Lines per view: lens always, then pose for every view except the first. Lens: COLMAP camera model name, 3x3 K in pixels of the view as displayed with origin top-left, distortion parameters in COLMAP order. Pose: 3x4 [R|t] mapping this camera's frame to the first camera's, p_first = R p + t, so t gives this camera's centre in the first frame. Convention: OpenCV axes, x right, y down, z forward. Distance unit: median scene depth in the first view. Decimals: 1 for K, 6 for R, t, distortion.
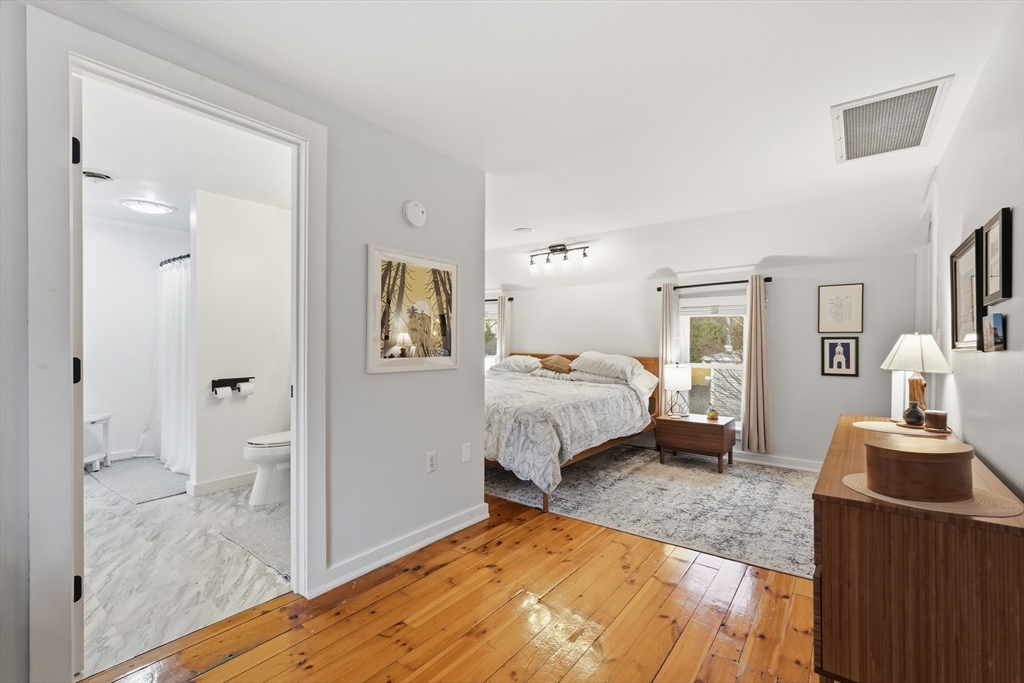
lens RADIAL K [[449.6, 0, 507.3], [0, 449.6, 343.3], [0, 0, 1]] dist [-0.001224, 0.000215]
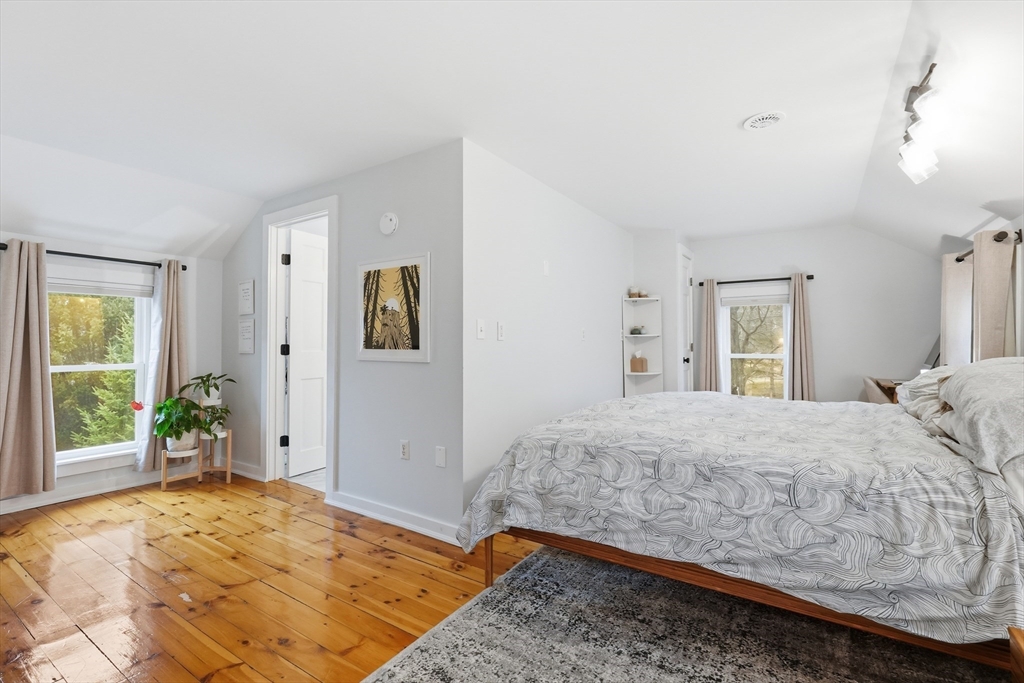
lens RADIAL K [[449.6, 0, 509.0], [0, 449.6, 338.2], [0, 0, 1]] dist [-0.001224, 0.000215]
pose [[0.089687, -0.024484, -0.995669, 0.906945], [-0.007422, 0.999654, -0.025251, 0.028417], [0.995942, 0.009655, 0.089475, 1.149867]]
